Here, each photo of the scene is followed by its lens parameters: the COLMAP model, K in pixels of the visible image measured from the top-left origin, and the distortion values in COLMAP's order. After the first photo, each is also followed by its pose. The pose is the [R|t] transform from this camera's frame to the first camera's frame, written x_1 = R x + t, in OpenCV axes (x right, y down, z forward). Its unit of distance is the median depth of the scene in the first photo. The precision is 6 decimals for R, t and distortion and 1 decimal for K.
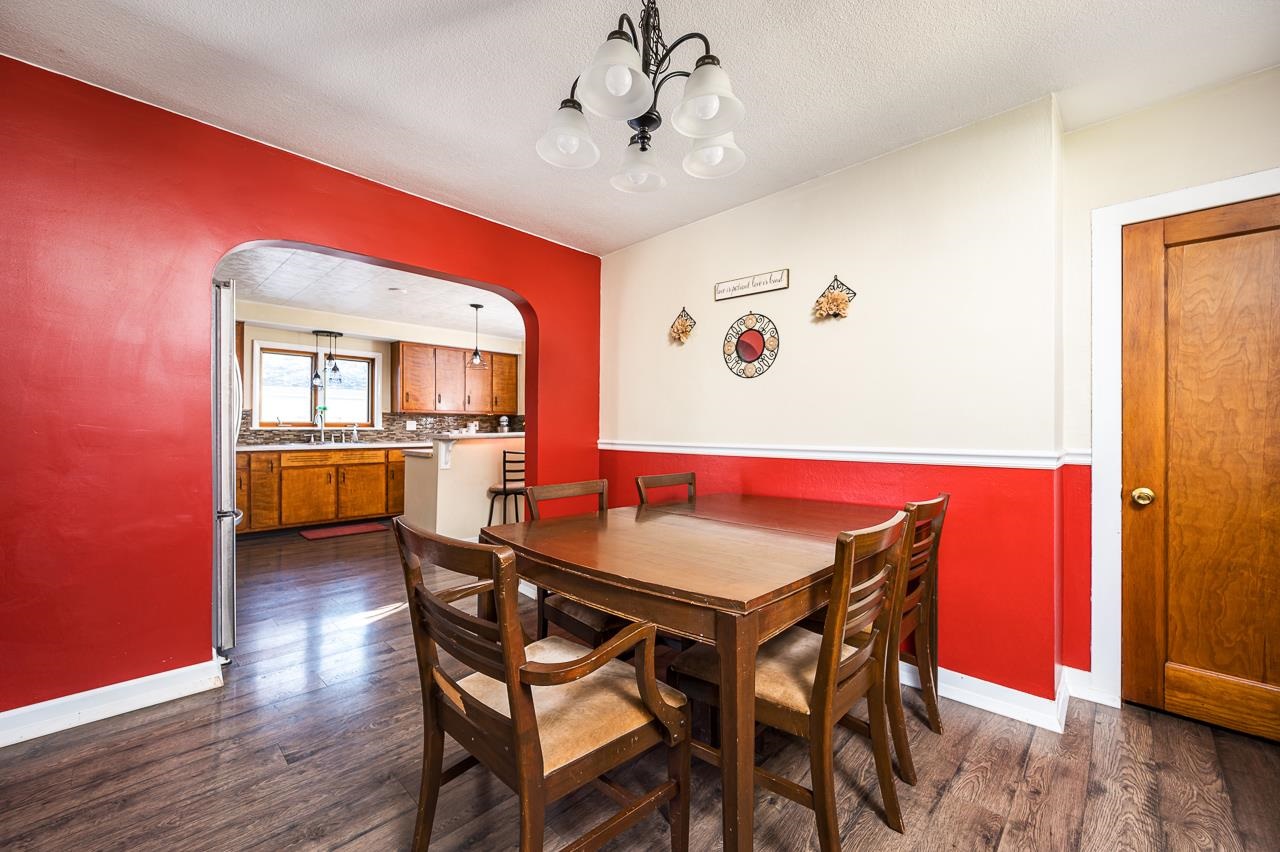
lens RADIAL K [[512.1, 0, 641.3], [0, 512.1, 422.7], [0, 0, 1]] dist [0.000229, 0.000350]
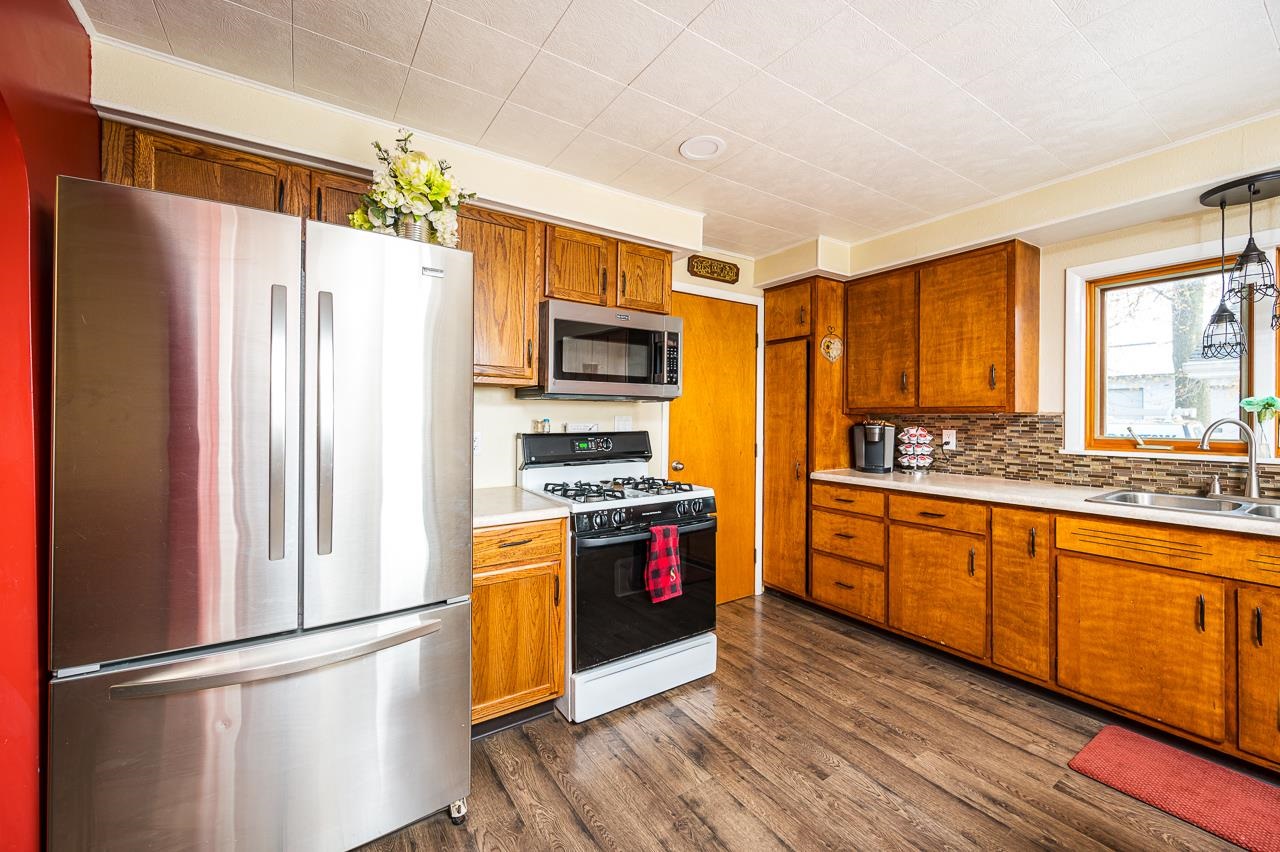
lens RADIAL K [[512.1, 0, 641.3], [0, 512.1, 422.7], [0, 0, 1]] dist [0.000229, 0.000350]
pose [[-0.204524, 0.008835, -0.978822, -0.194944], [0.009377, 0.999931, 0.007066, -0.021991], [0.978817, -0.007733, -0.204593, 0.677418]]
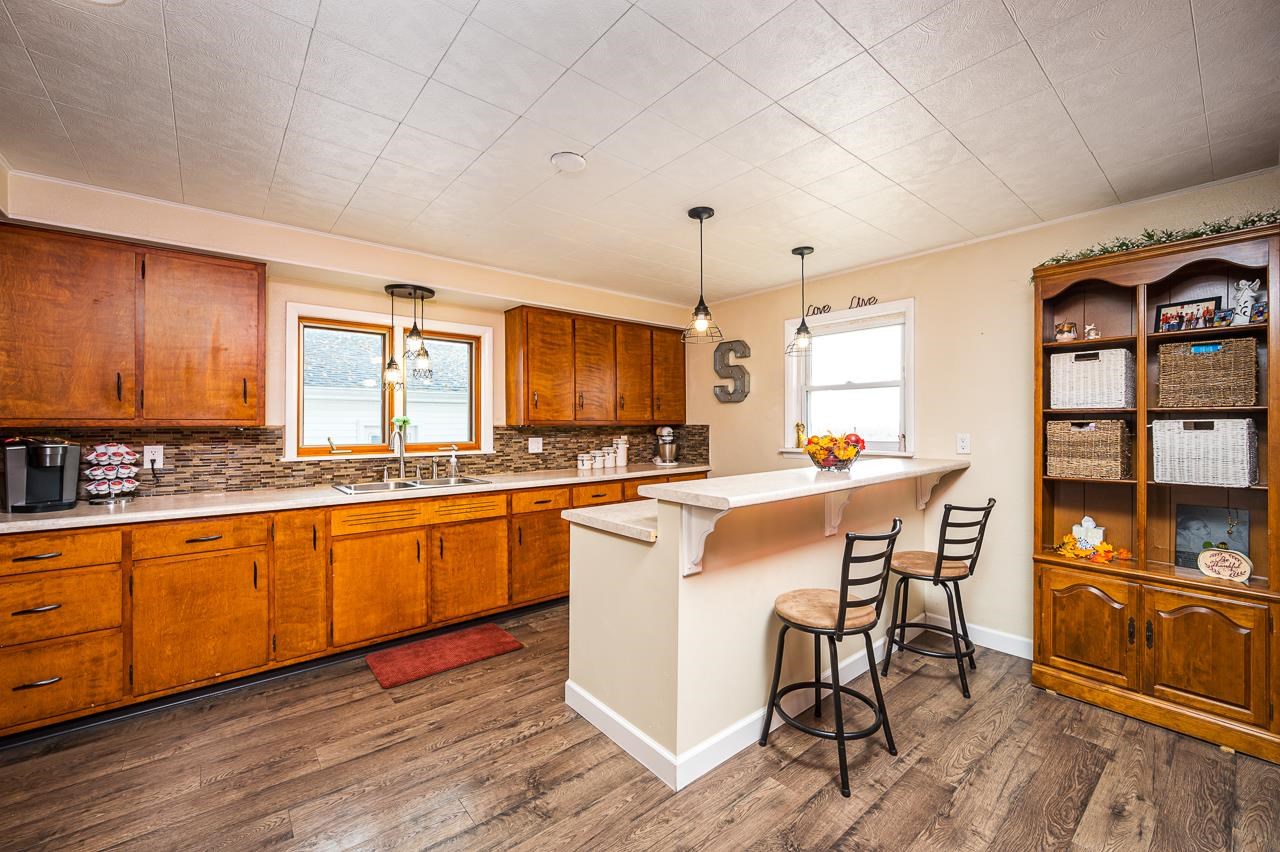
lens RADIAL K [[512.1, 0, 641.3], [0, 512.1, 422.7], [0, 0, 1]] dist [0.000229, 0.000350]
pose [[0.994783, -0.006526, -0.101808, -0.301493], [0.006965, 0.999968, 0.003951, -0.027253], [0.101779, -0.004639, 0.994796, 0.462488]]
